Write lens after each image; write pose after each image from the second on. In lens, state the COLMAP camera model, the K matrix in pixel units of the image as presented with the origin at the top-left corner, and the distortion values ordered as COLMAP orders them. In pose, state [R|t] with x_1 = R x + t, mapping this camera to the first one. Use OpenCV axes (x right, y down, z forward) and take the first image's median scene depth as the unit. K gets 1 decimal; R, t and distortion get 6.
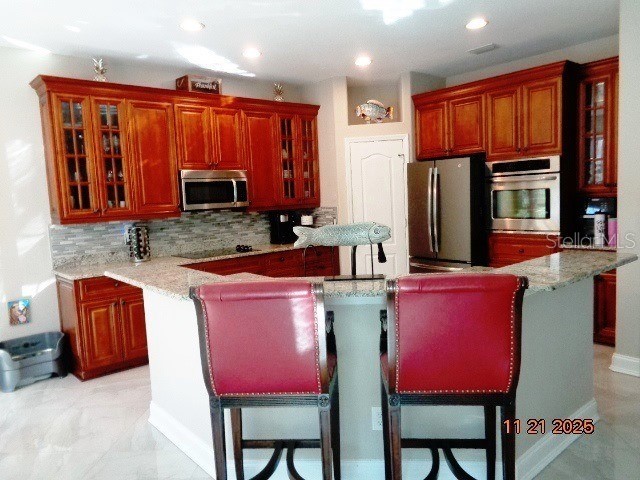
lens RADIAL K [[486.7, 0, 319.1], [0, 486.7, 238.9], [0, 0, 1]] dist [0.023123, 0.003174]
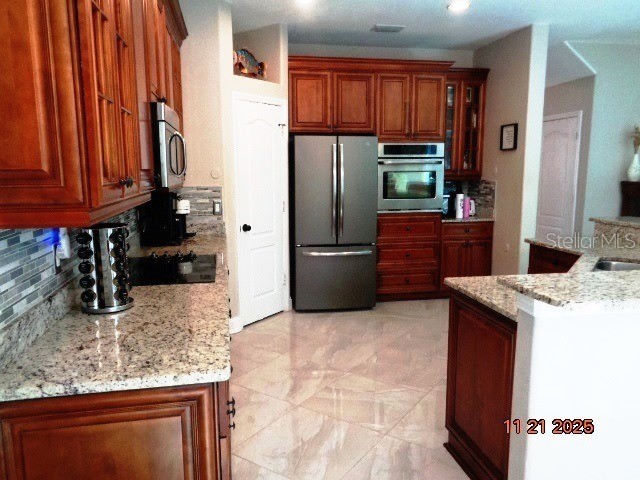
lens RADIAL K [[486.7, 0, 318.7], [0, 486.7, 243.4], [0, 0, 1]] dist [0.023123, 0.003174]
pose [[0.507261, -0.080188, 0.858053, -0.640142], [0.059988, 0.996532, 0.057666, -0.016213], [-0.859702, 0.022222, 0.510313, 0.628247]]
